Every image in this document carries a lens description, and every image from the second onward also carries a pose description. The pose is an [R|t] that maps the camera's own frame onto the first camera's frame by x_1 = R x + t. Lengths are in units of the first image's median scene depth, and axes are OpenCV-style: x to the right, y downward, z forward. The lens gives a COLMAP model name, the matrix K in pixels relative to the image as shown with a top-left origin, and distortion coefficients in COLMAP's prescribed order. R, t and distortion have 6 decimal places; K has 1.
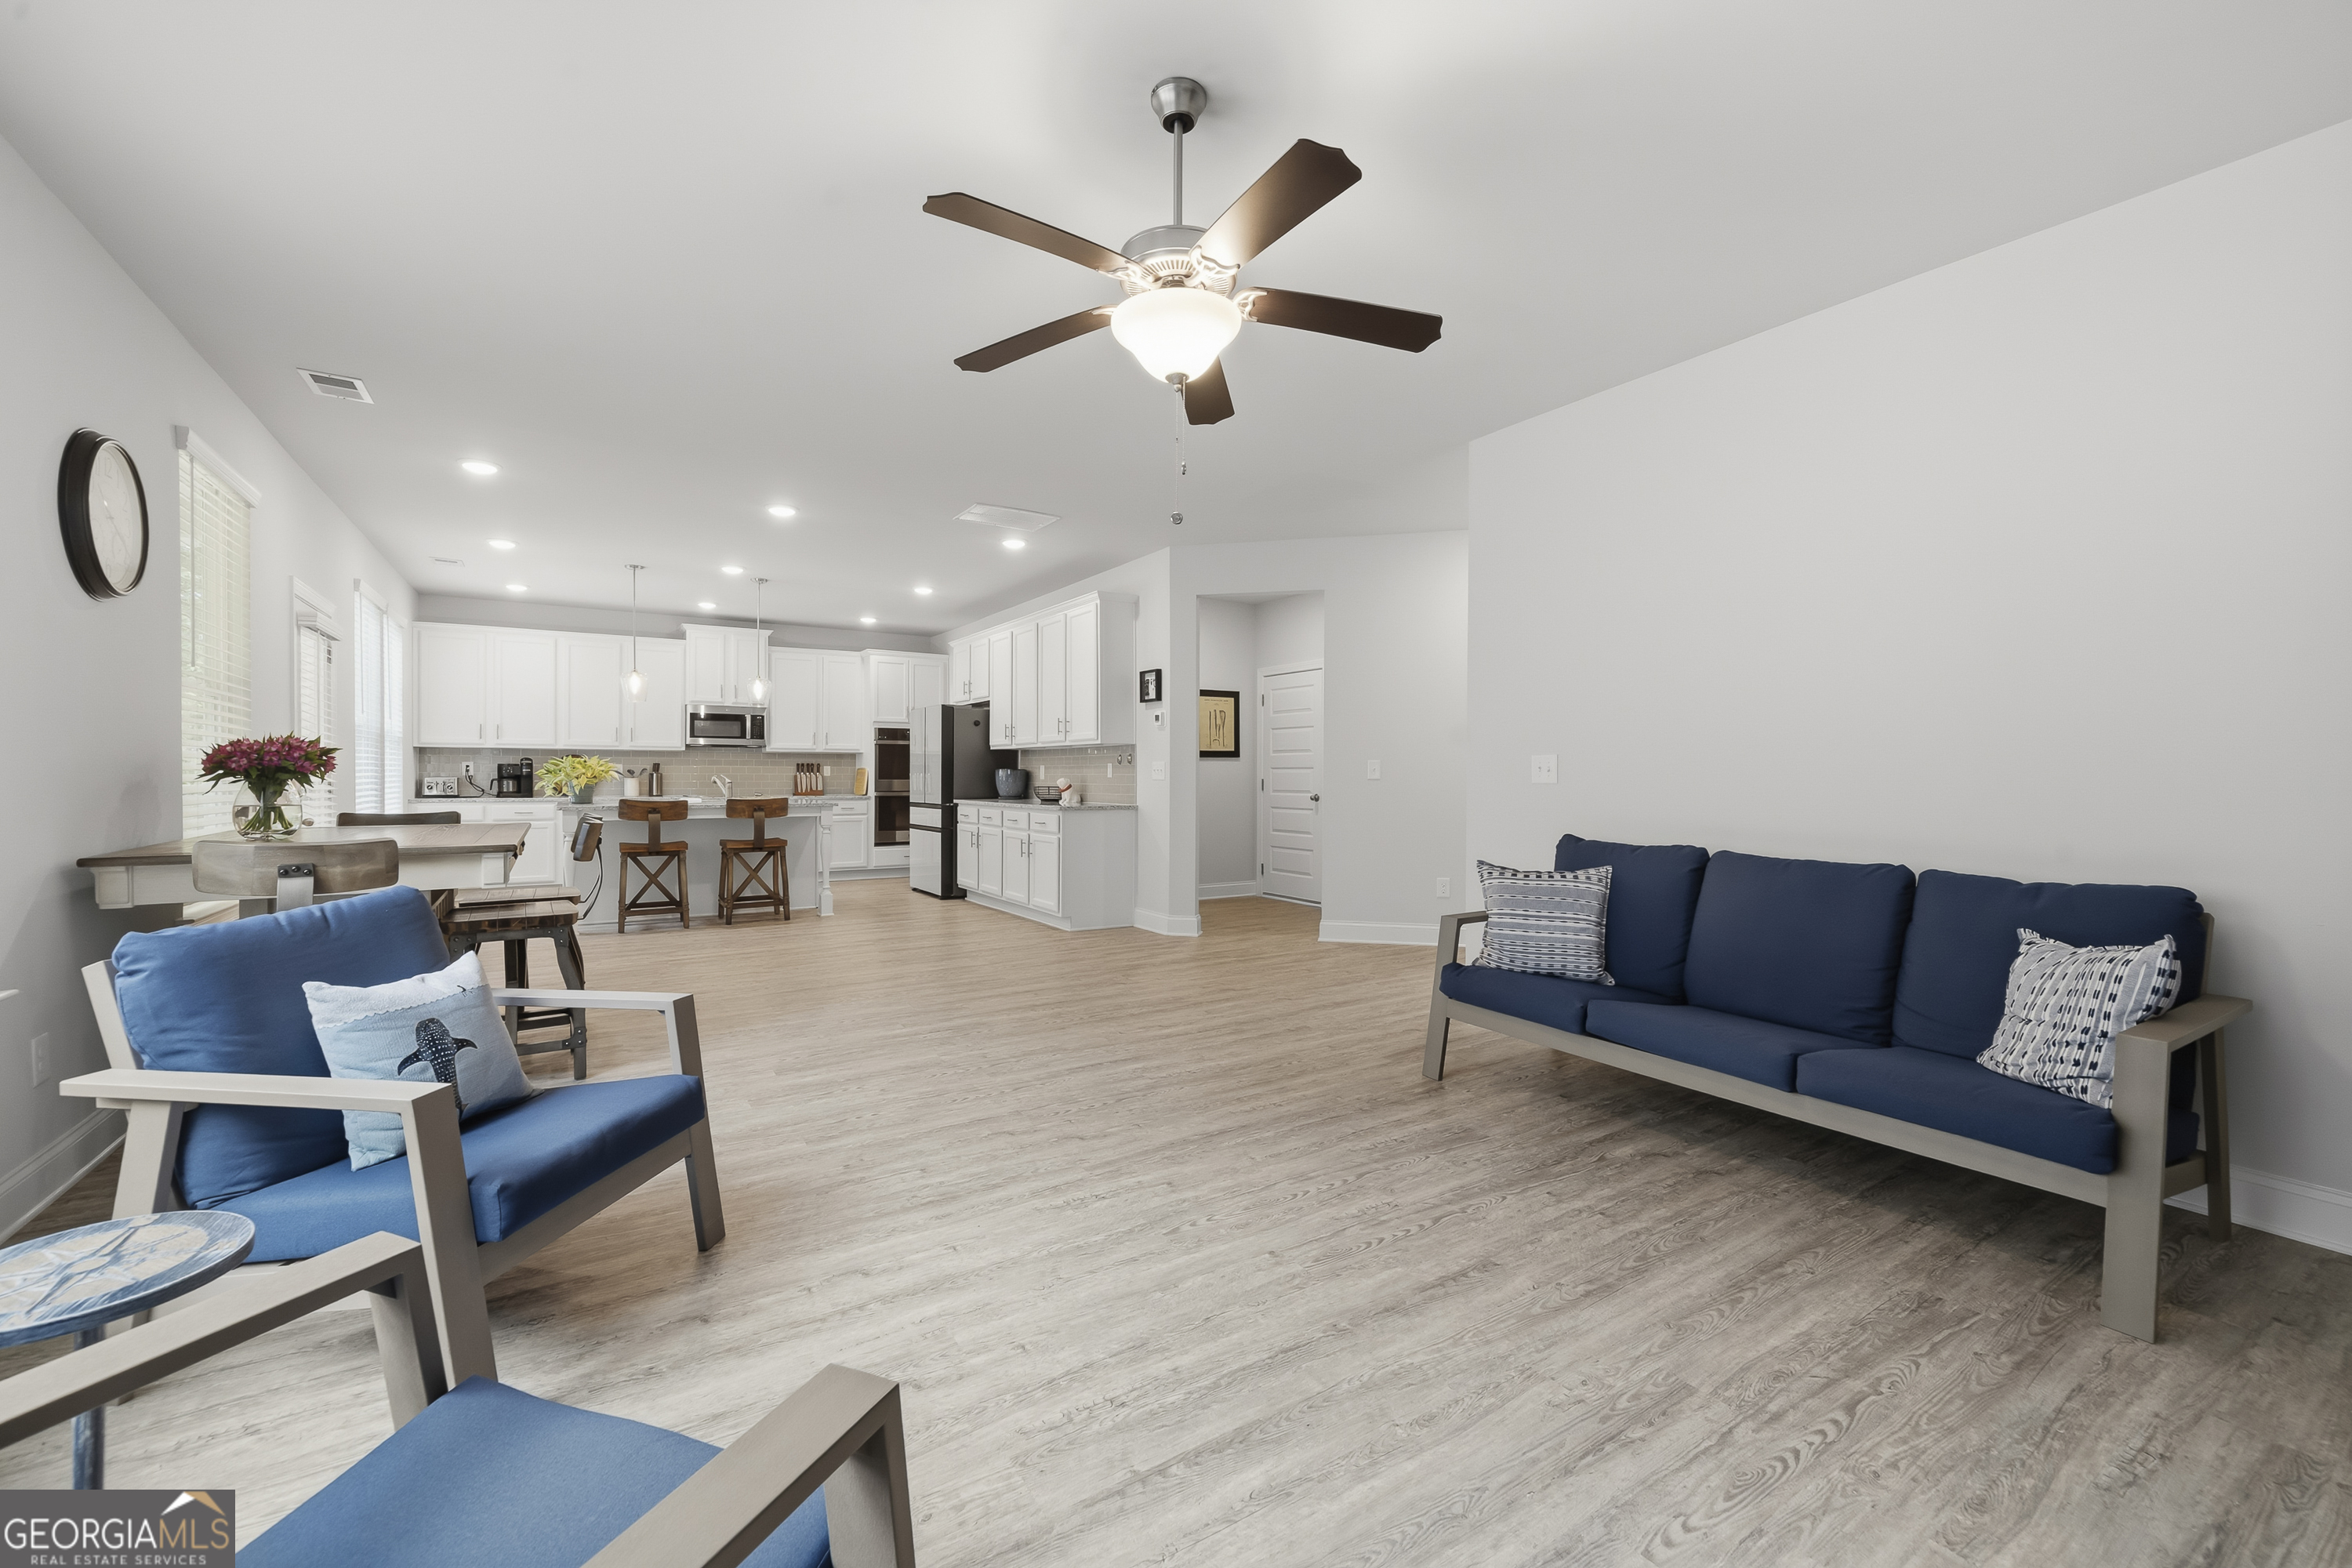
lens RADIAL K [[938.5, 0, 1165.0], [0, 938.5, 778.6], [0, 0, 1]] dist [-0.001714, -0.000432]
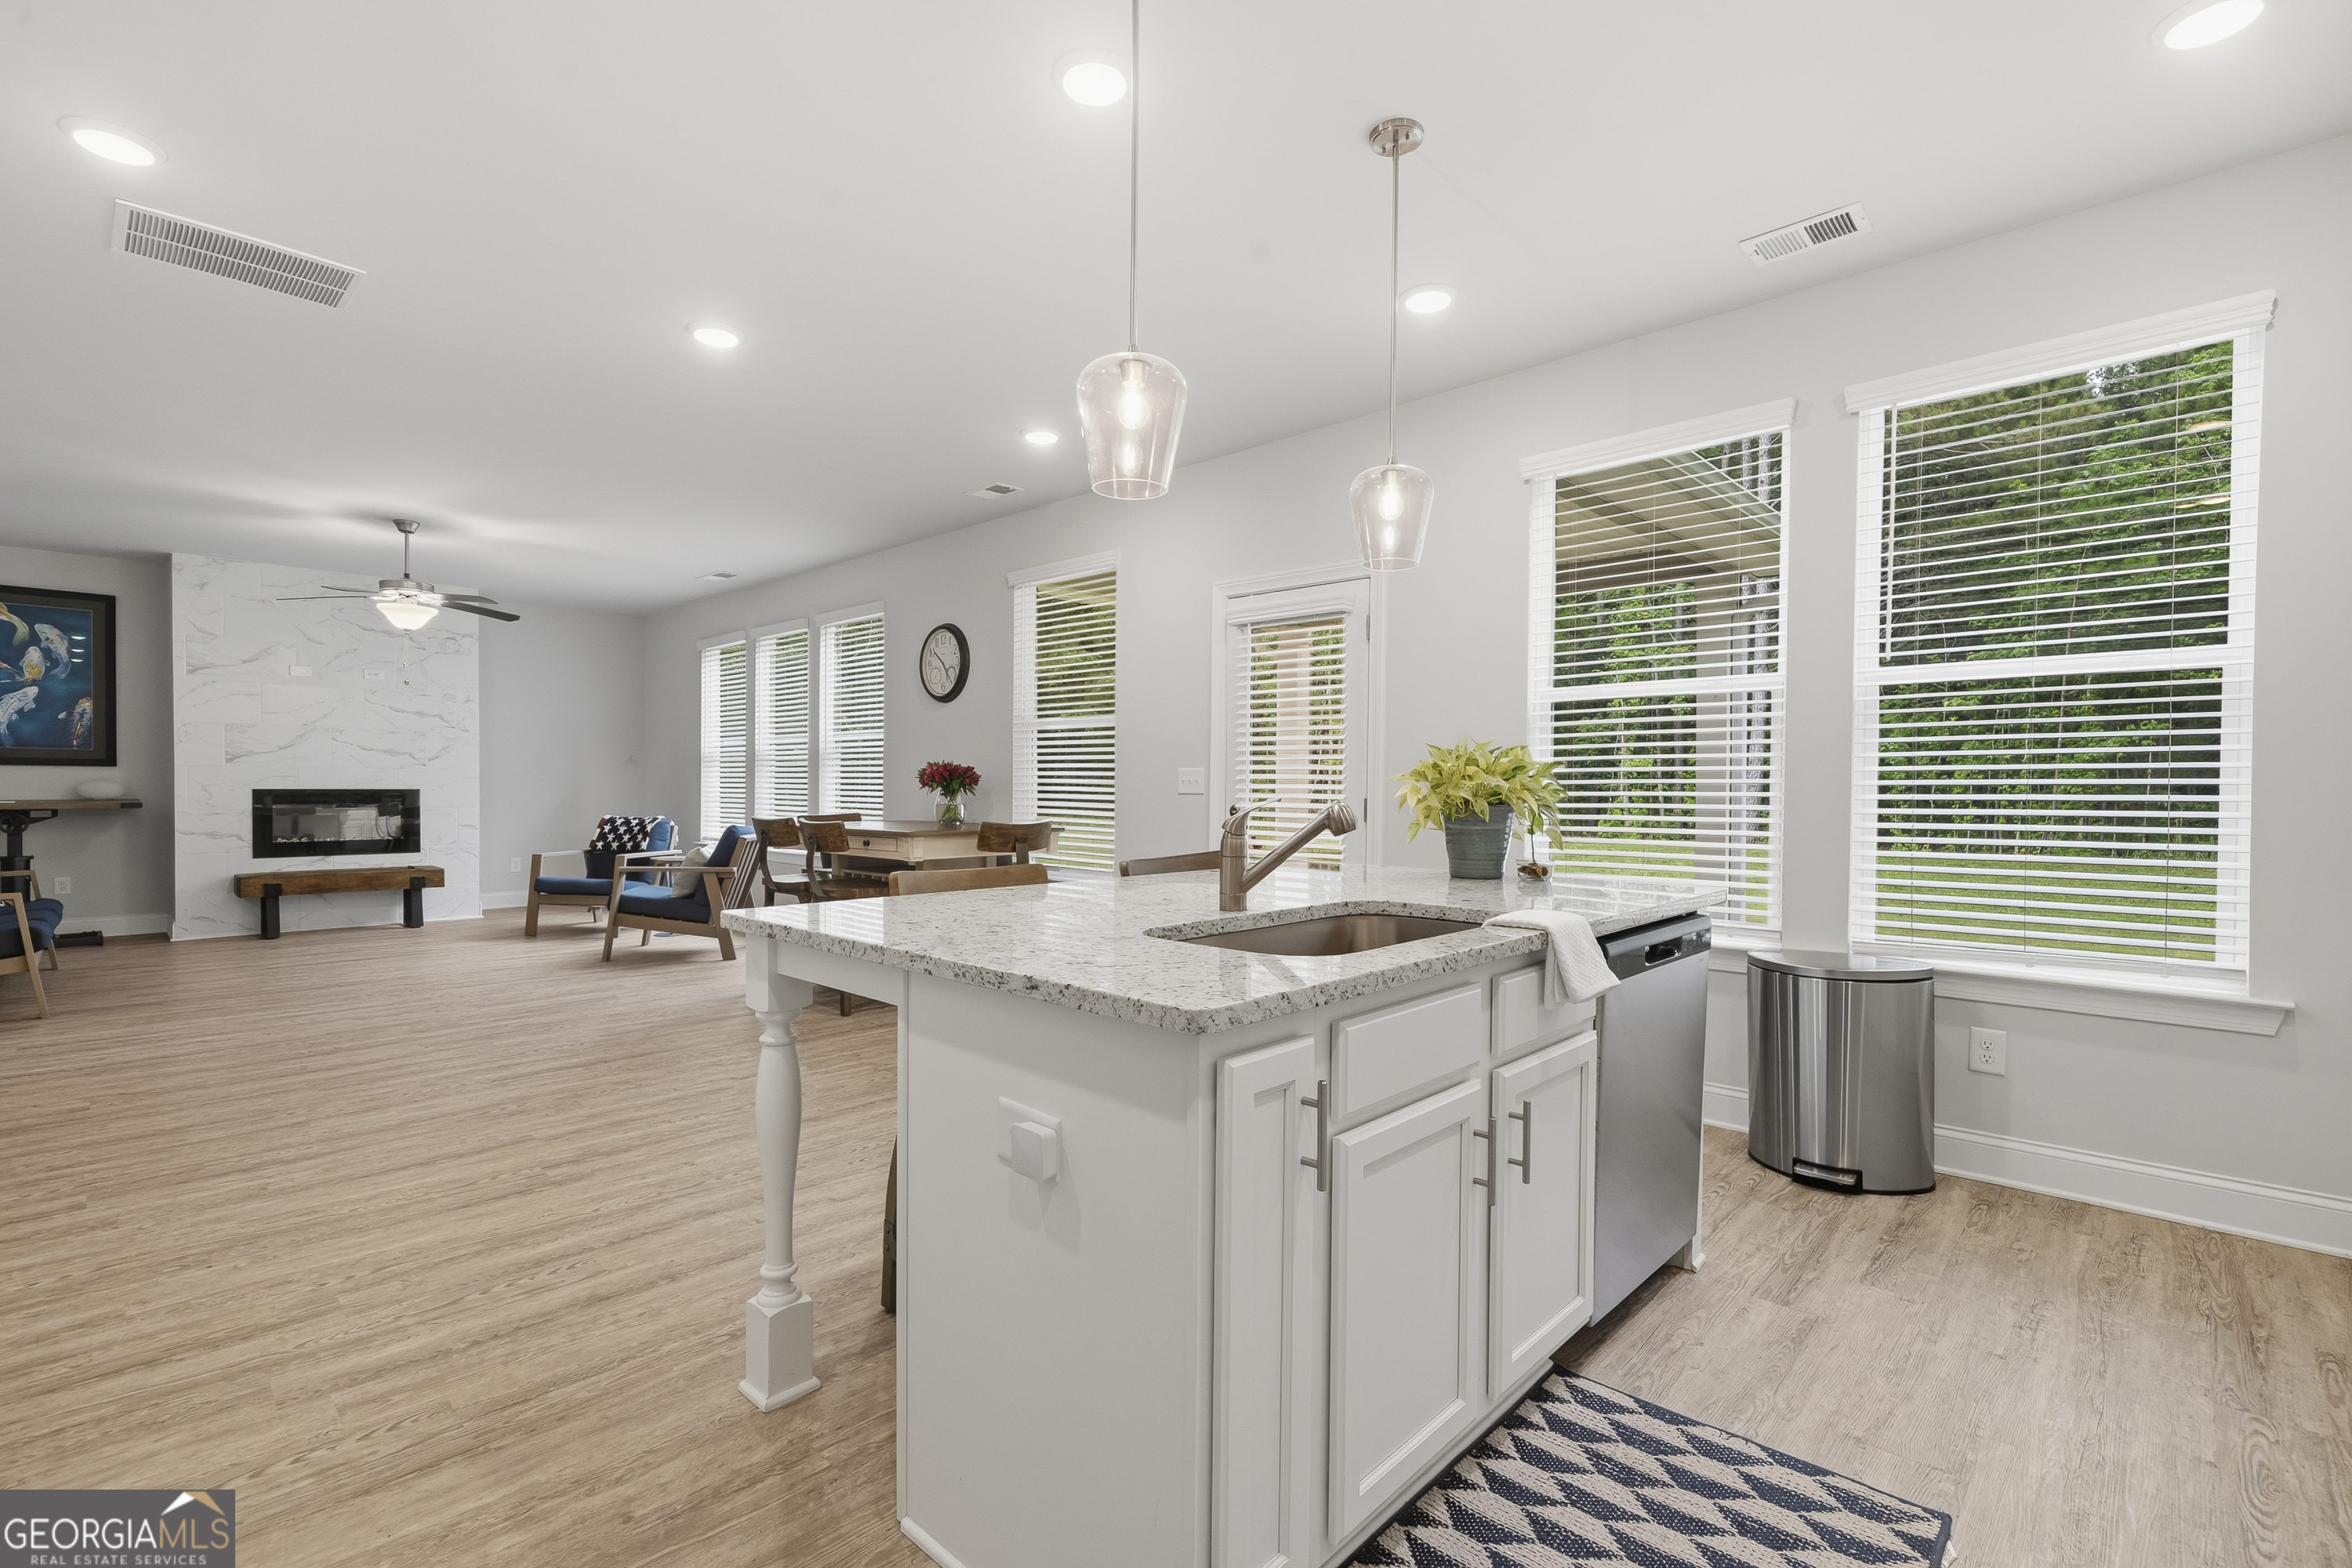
lens RADIAL K [[1041.1, 0, 1172.4], [0, 1041.1, 801.4], [0, 0, 1]] dist [-0.002542, 0.000165]
pose [[-0.968347, -0.004512, -0.249567, -0.804105], [-0.010159, 0.999721, 0.021342, -0.017825], [0.249401, 0.023202, -0.968122, 2.621873]]
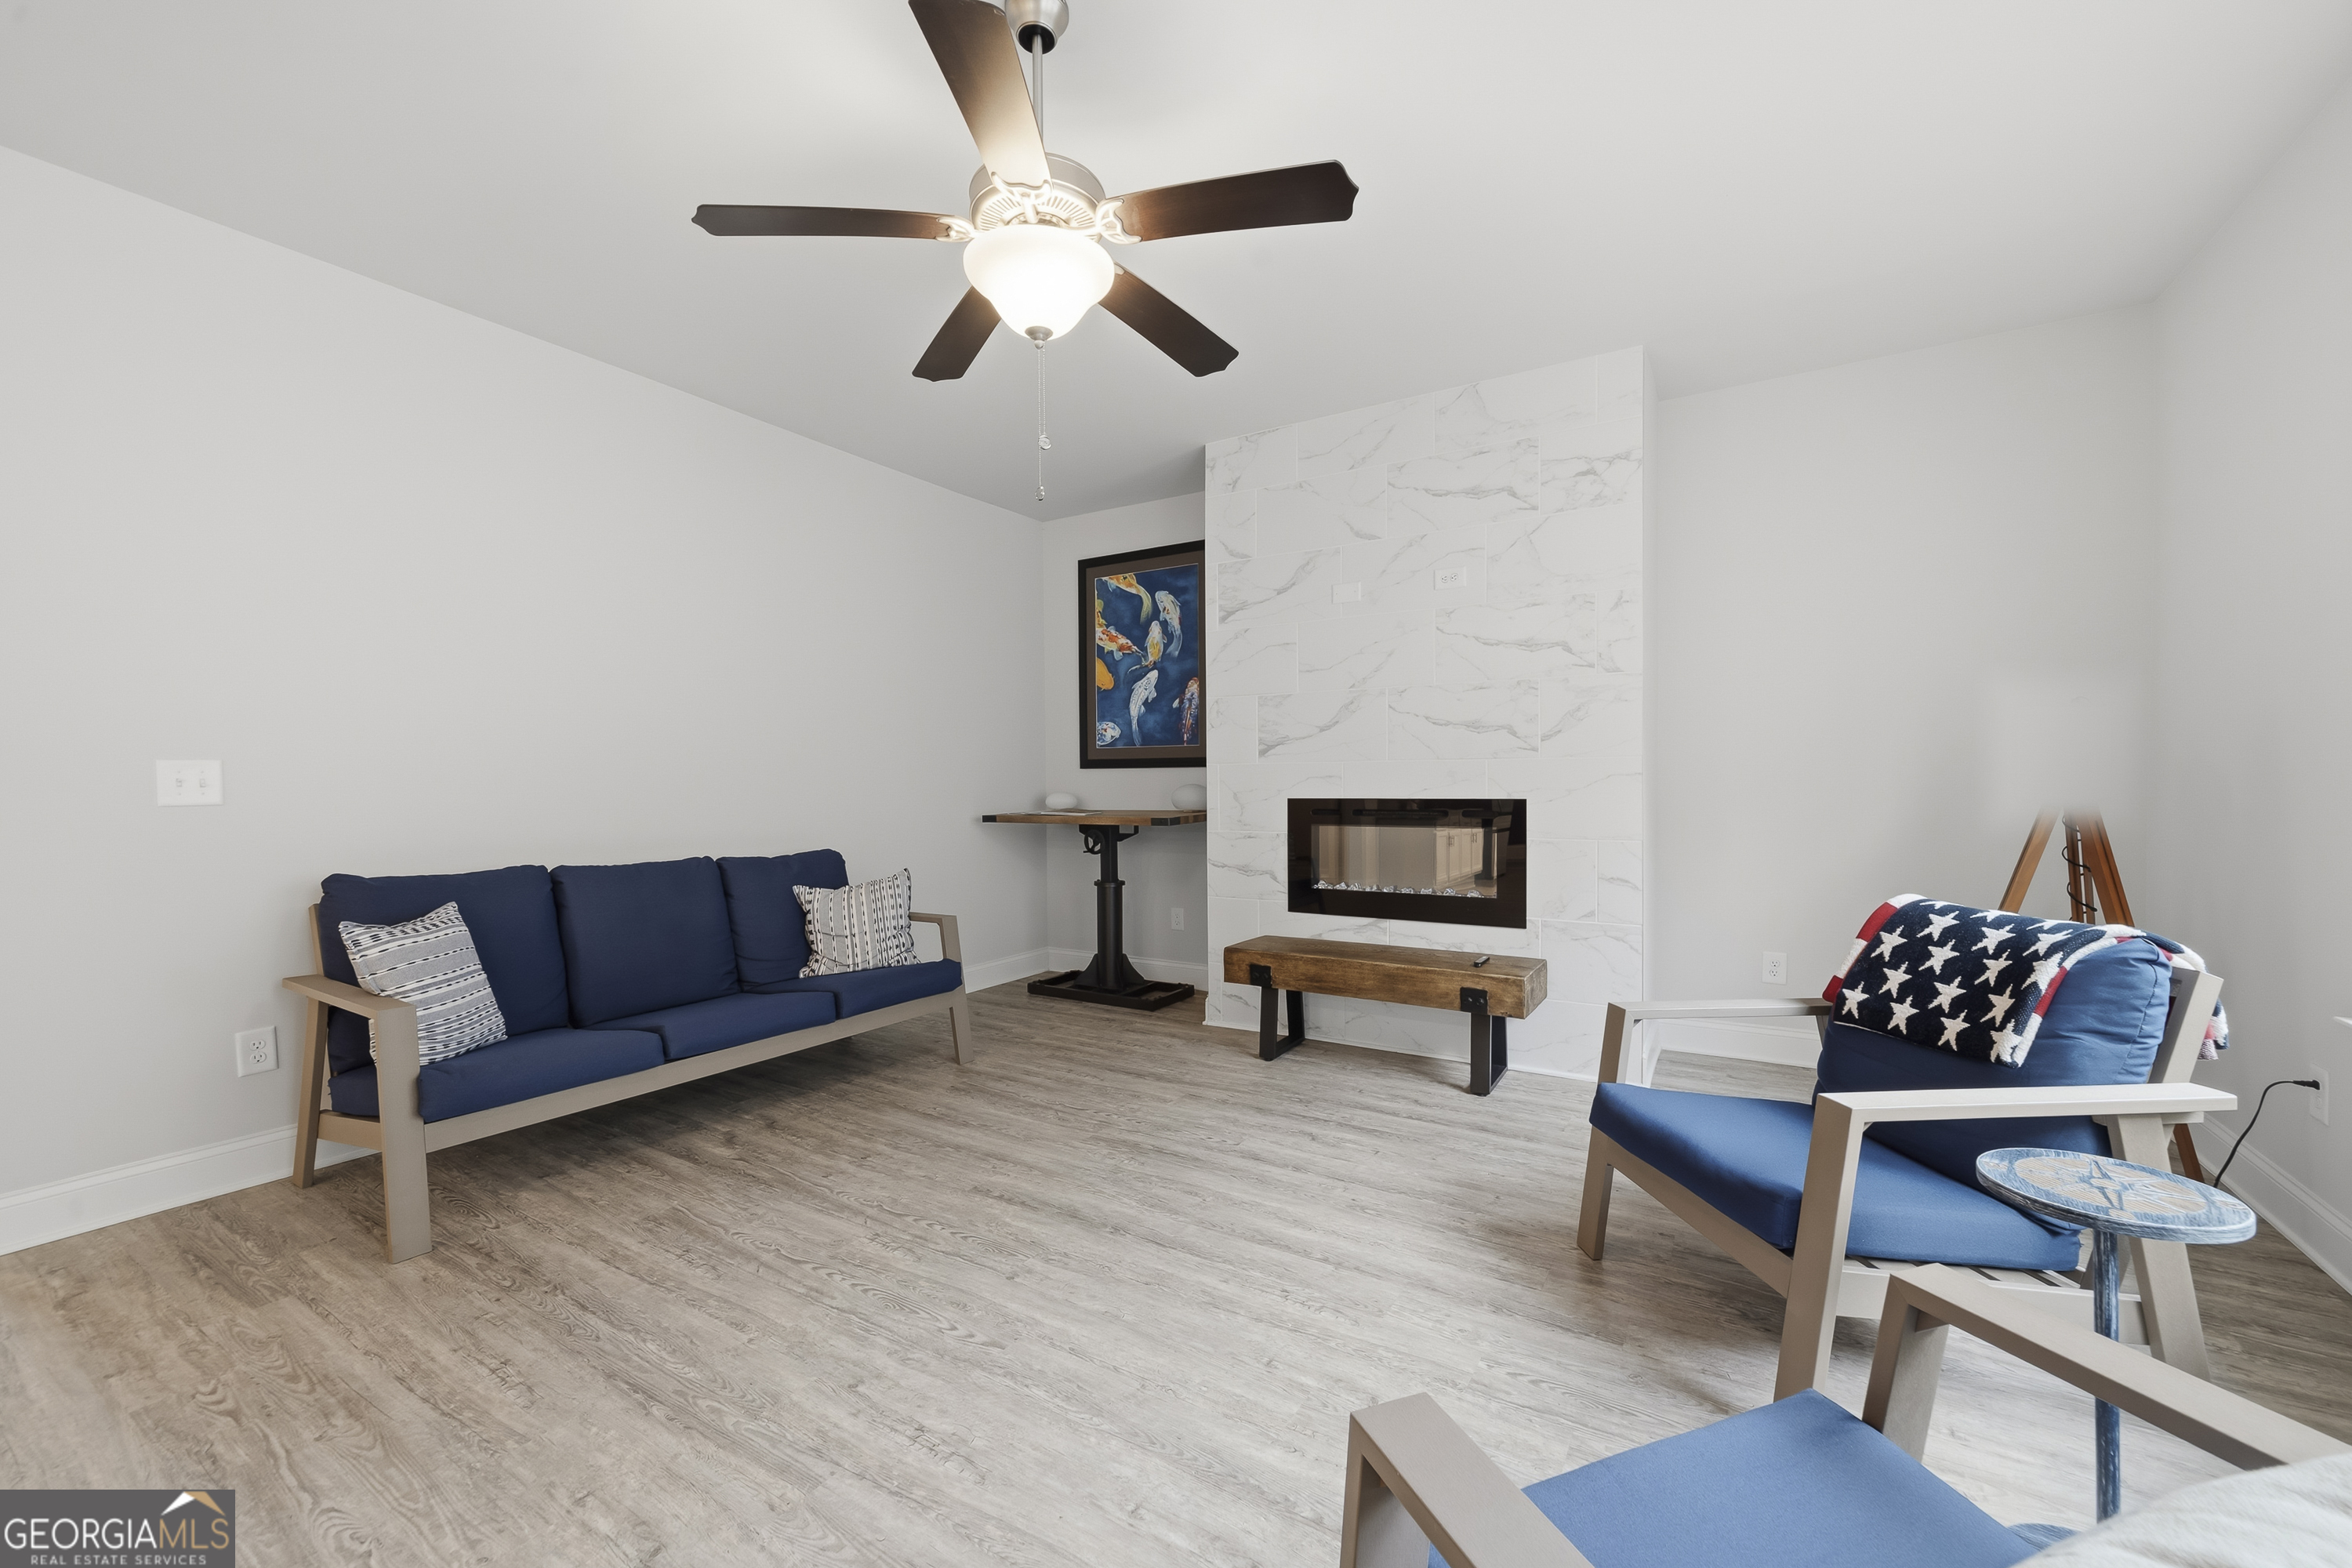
lens RADIAL K [[931.7, 0, 1173.2], [0, 931.7, 799.4], [0, 0, 1]] dist [-0.001640, -0.000068]
pose [[-0.439902, -0.015722, 0.897908, -0.499727], [0.011519, 0.999666, 0.023146, -0.006780], [-0.897972, 0.020525, -0.439574, 0.769518]]
